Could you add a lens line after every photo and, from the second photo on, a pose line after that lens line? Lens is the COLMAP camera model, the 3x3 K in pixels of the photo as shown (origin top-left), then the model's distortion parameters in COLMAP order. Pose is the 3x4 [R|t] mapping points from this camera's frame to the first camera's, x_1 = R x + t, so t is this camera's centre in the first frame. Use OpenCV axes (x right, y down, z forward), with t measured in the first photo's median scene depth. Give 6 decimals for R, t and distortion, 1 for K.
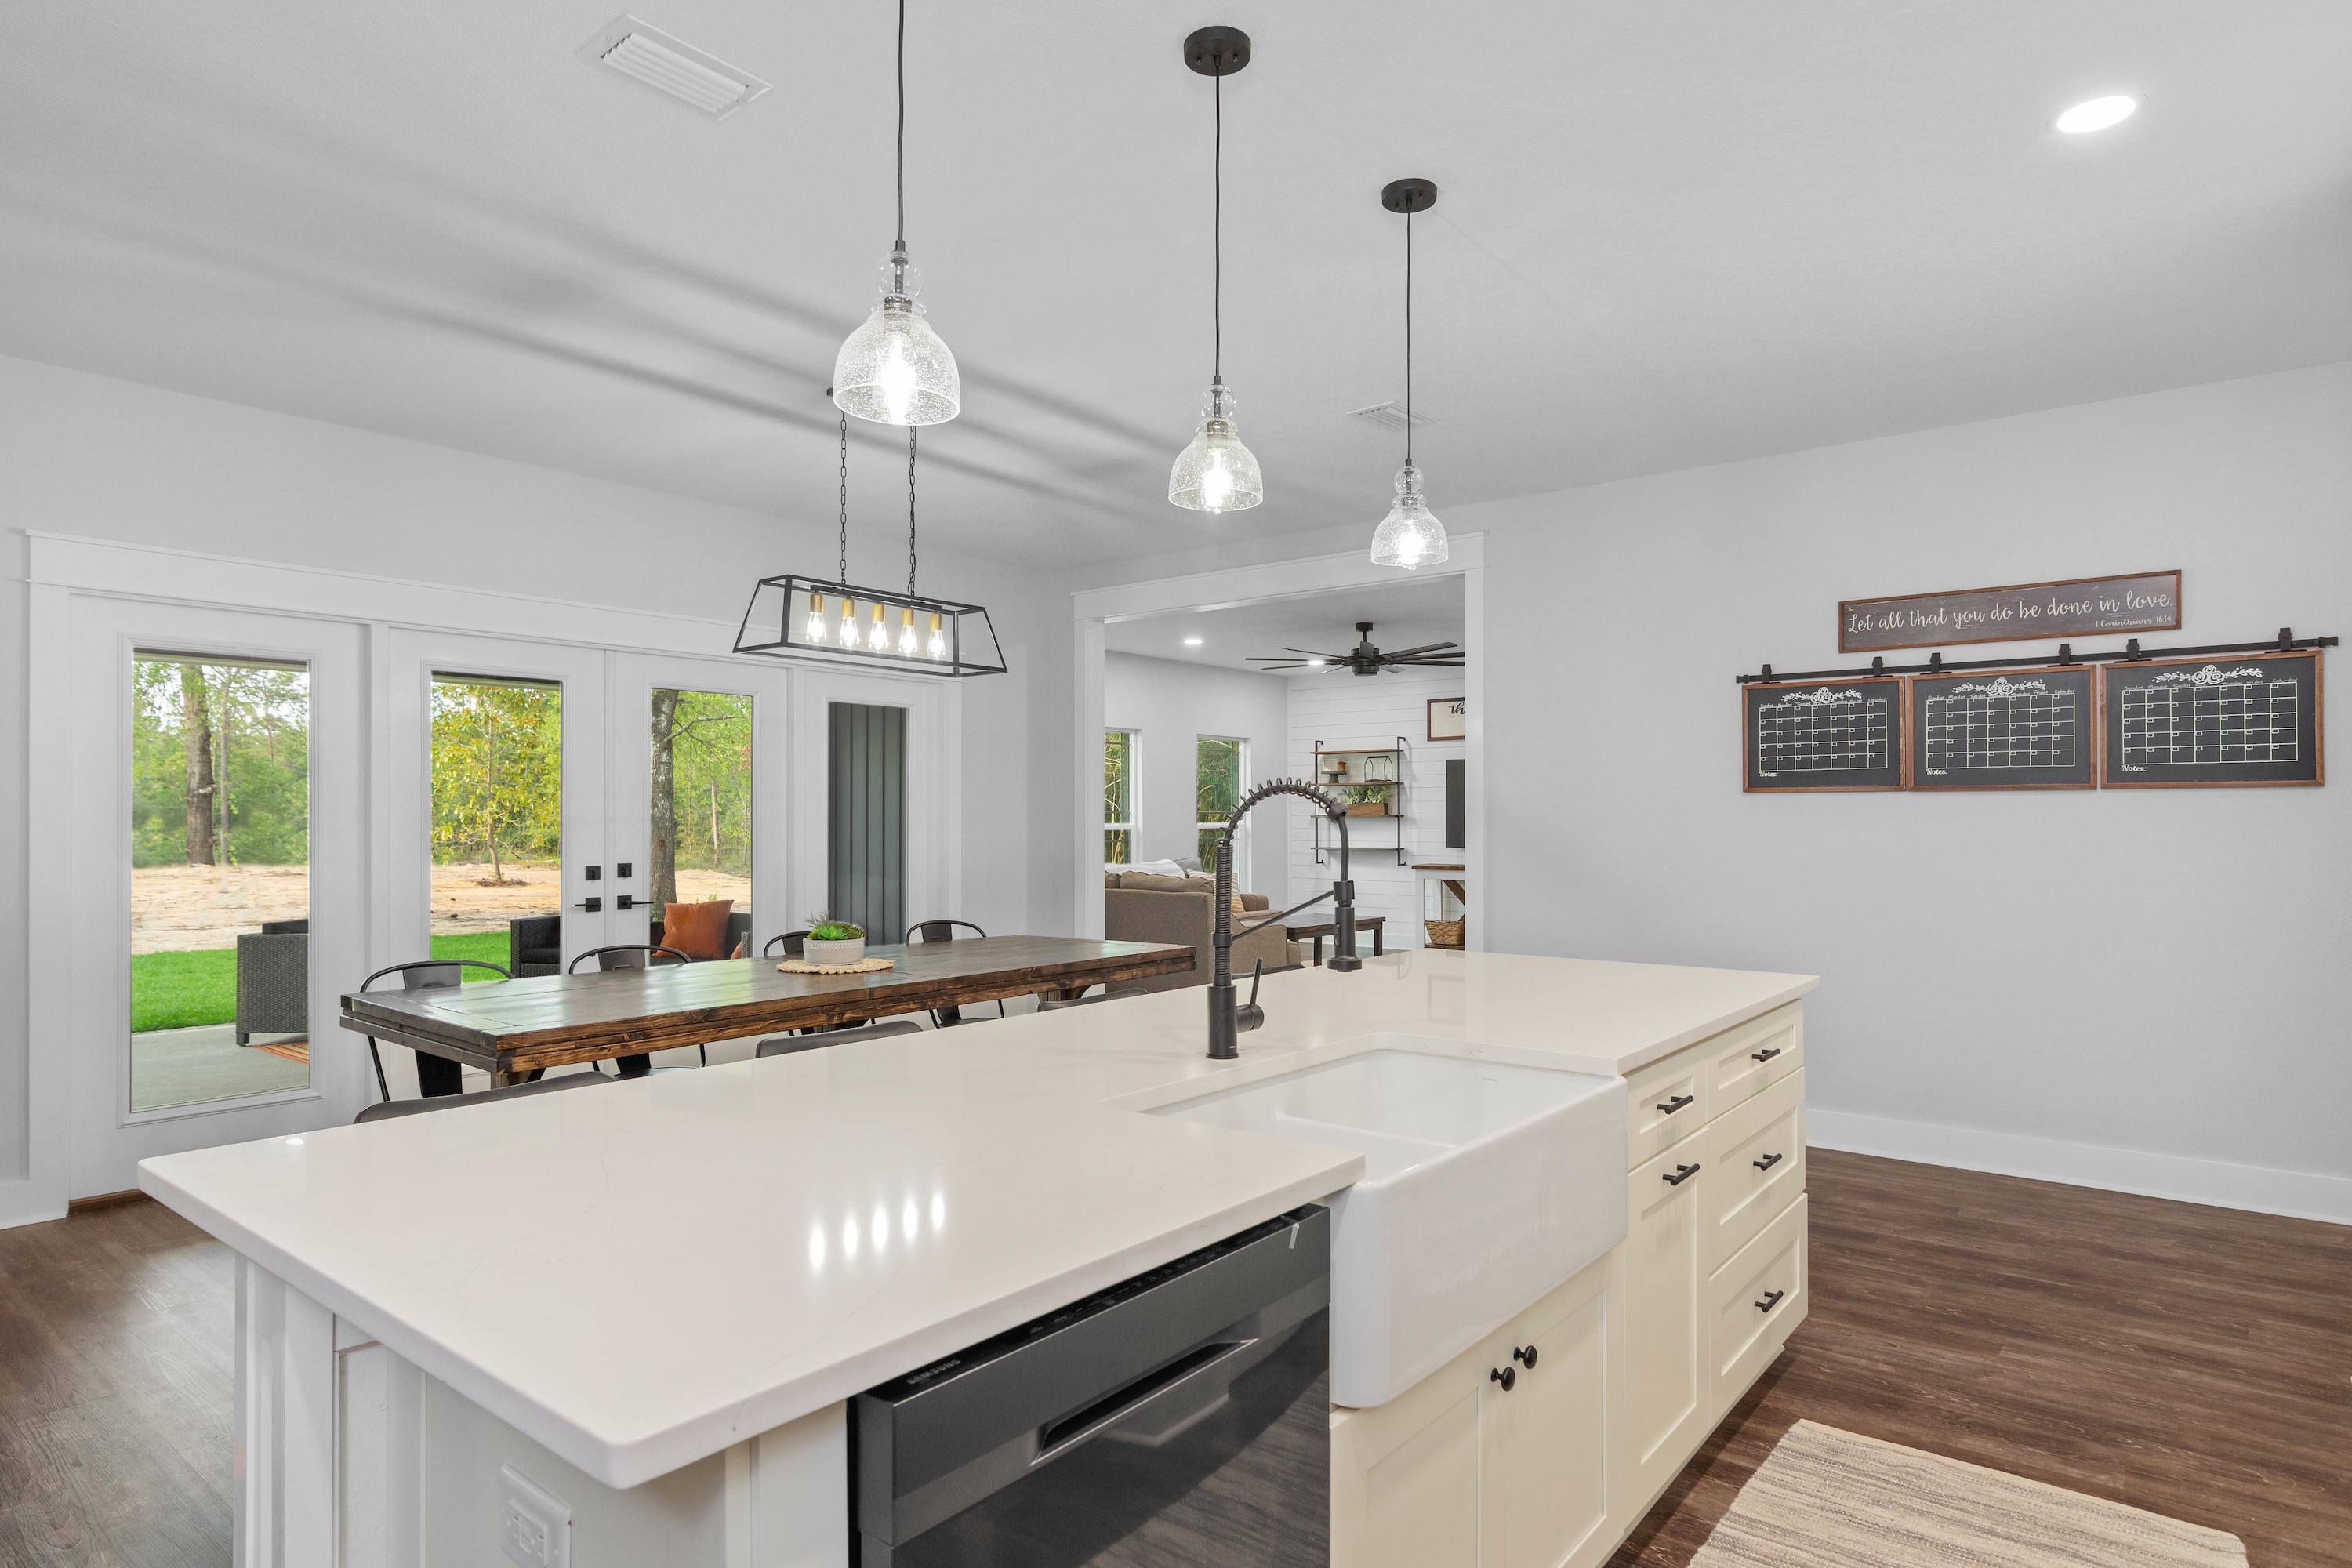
lens RADIAL K [[1307.0, 0, 1200.7], [0, 1307.0, 818.0], [0, 0, 1]] dist [-0.004647, 0.001409]
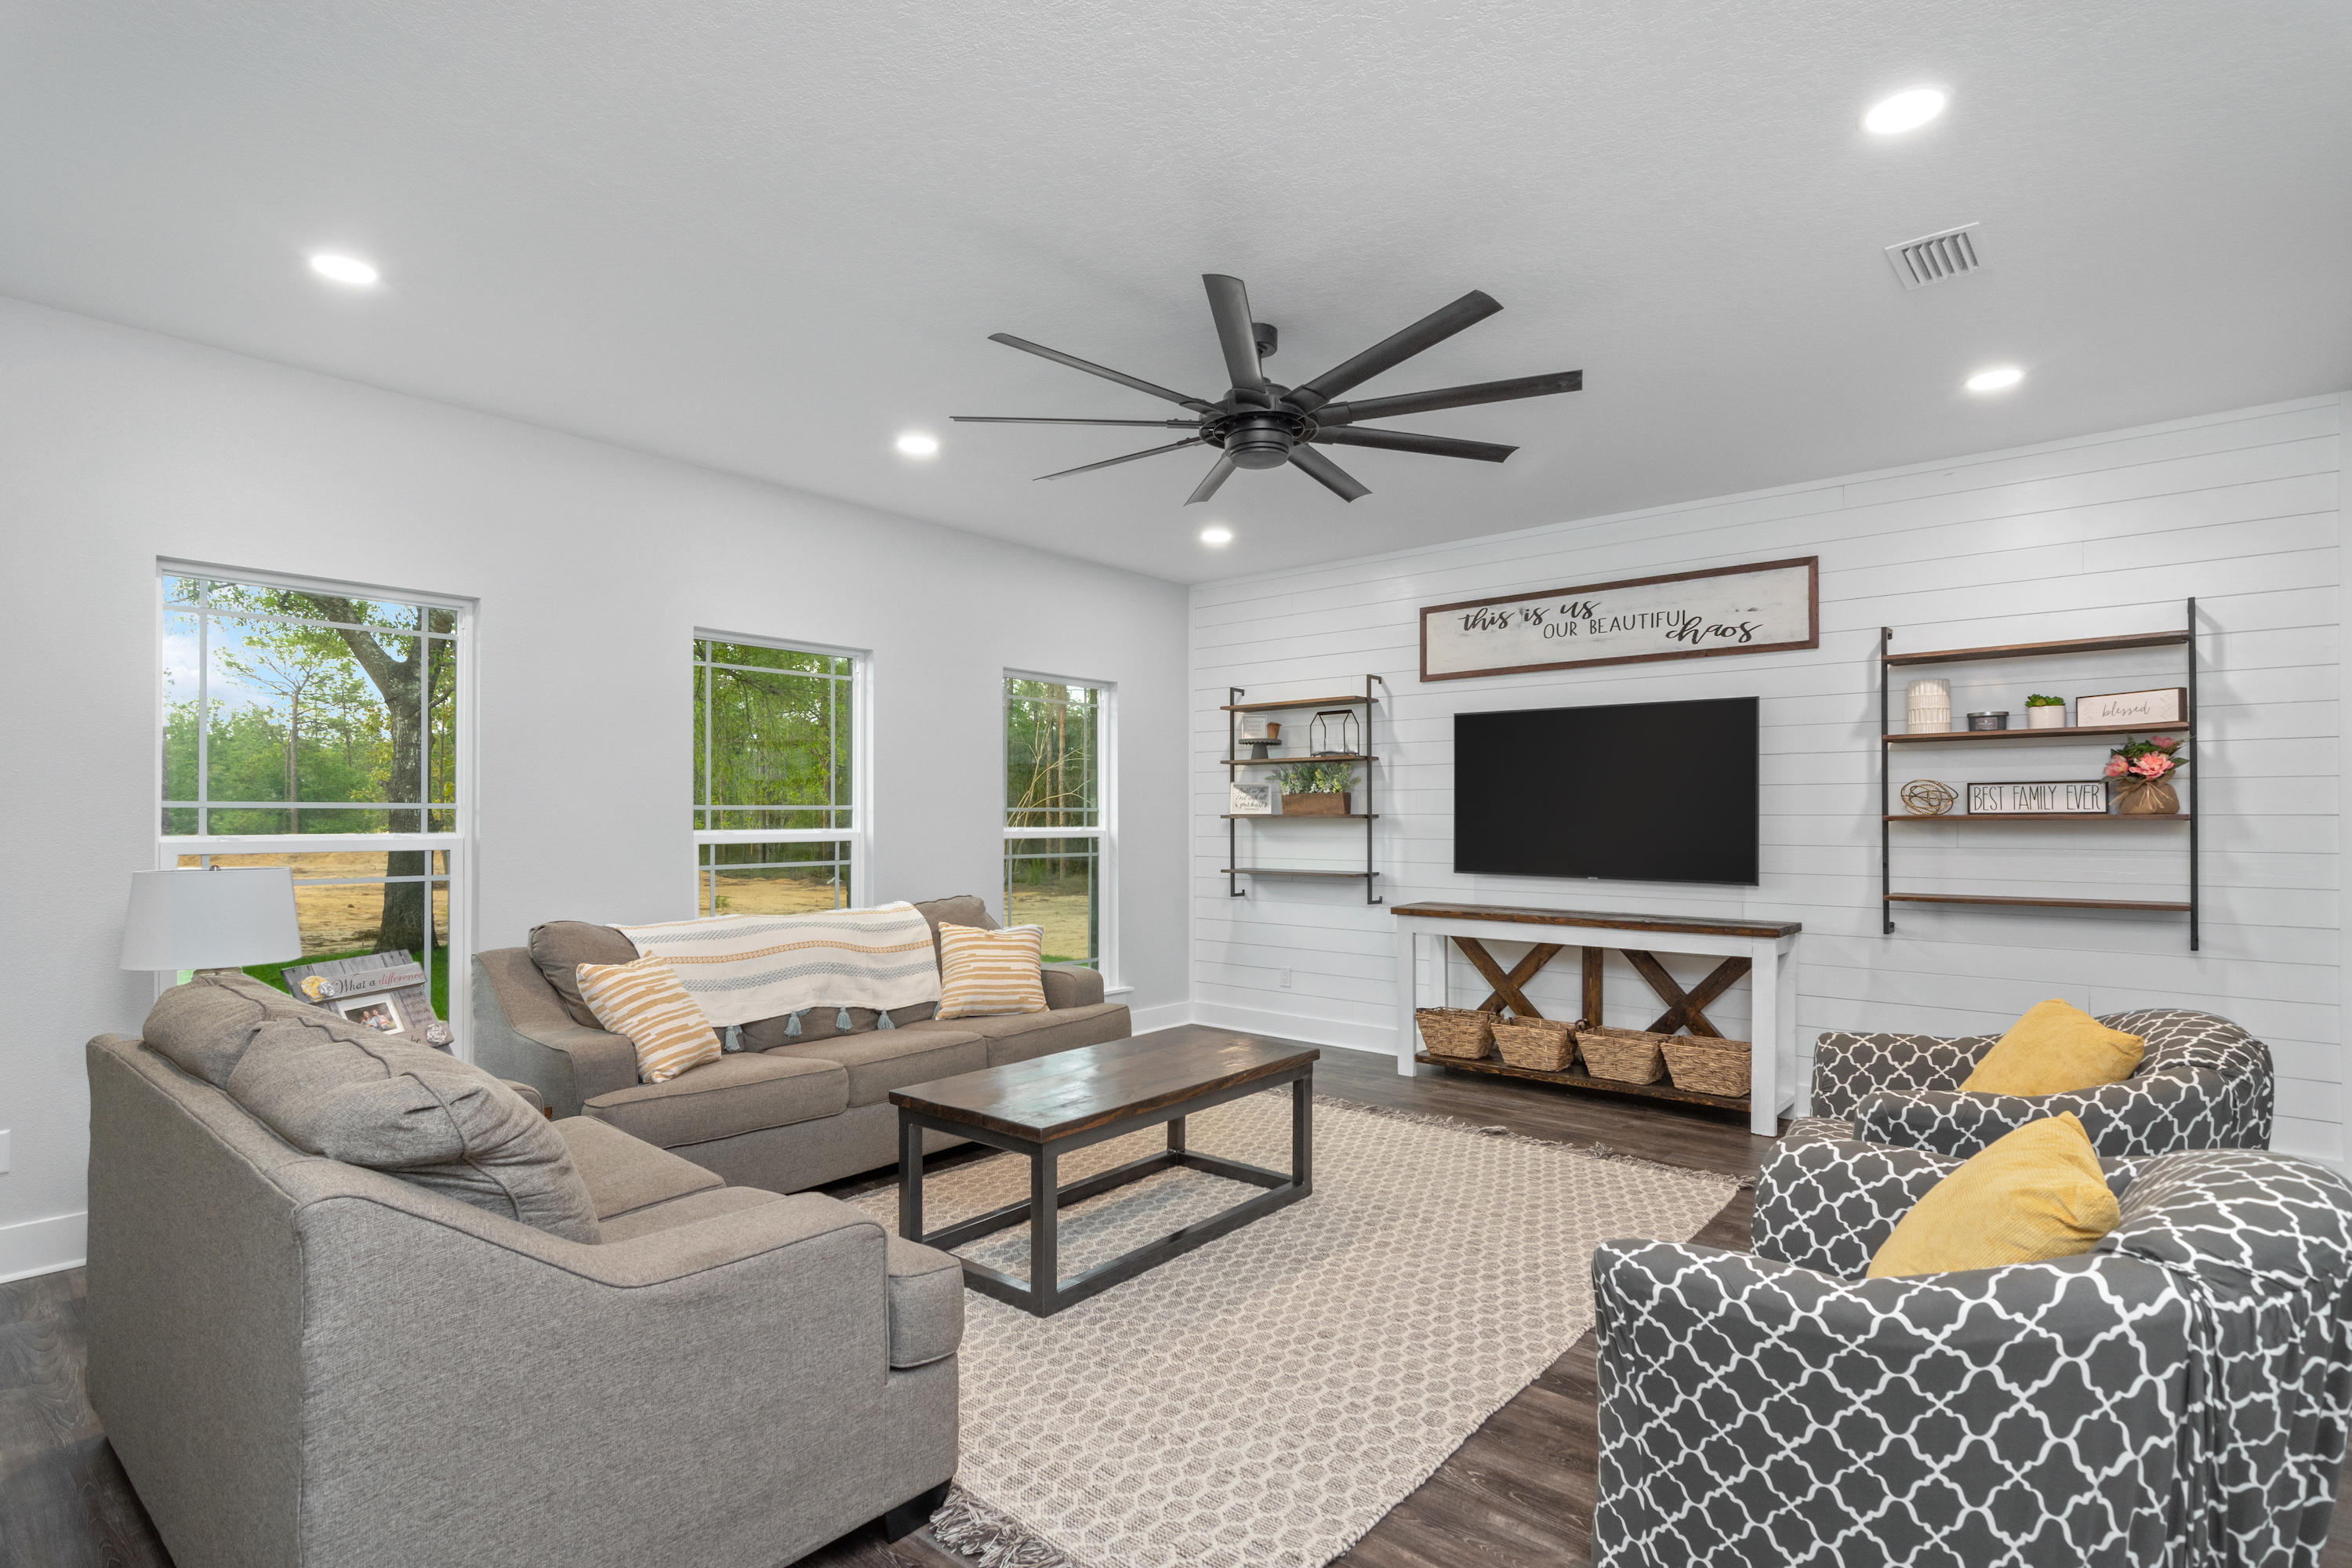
lens RADIAL K [[1118.5, 0, 1209.9], [0, 1118.5, 810.5], [0, 0, 1]] dist [-0.005014, 0.003075]
pose [[0.999758, 0.001736, -0.021908, 0.095975], [-0.001904, 0.999969, -0.007619, -0.000063], [0.021894, 0.007659, 0.999731, 0.530464]]
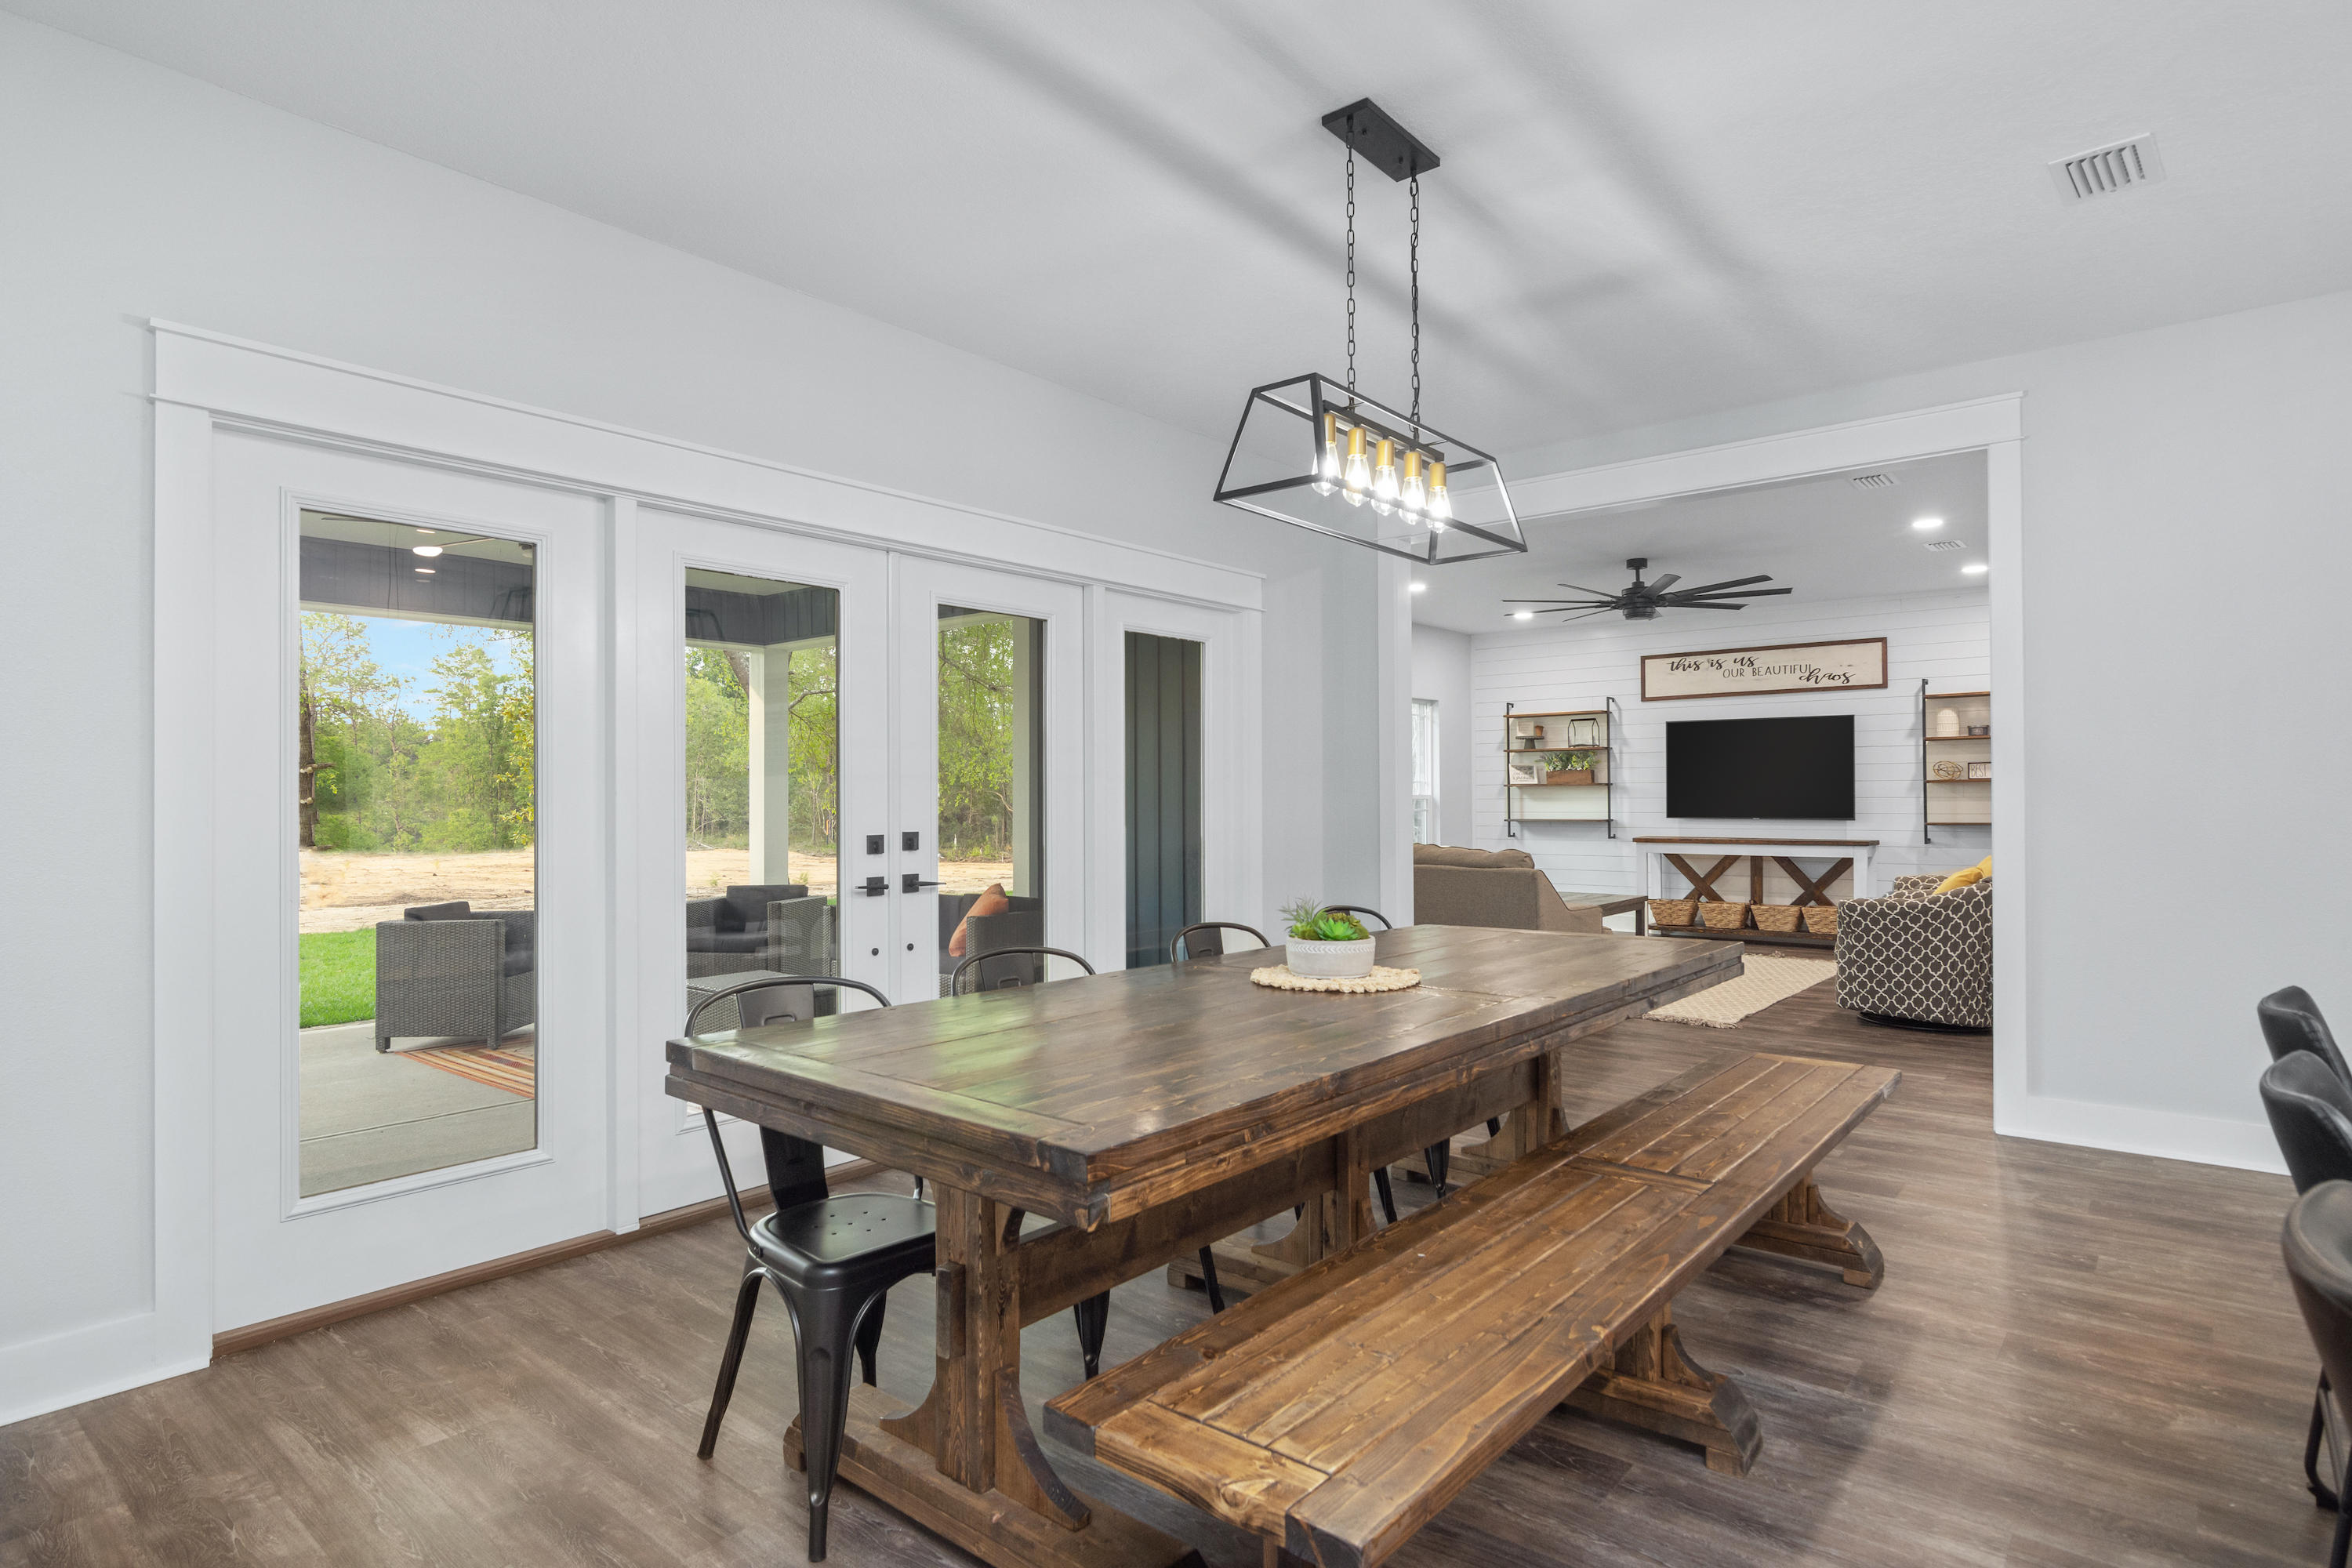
lens RADIAL K [[1235.2, 0, 1187.5], [0, 1235.2, 793.3], [0, 0, 1]] dist [-0.006806, 0.002087]
pose [[0.999767, -0.004966, -0.021017, -0.126986], [0.004865, 0.999976, -0.004869, 0.007819], [0.021041, 0.004766, 0.999767, 0.135996]]
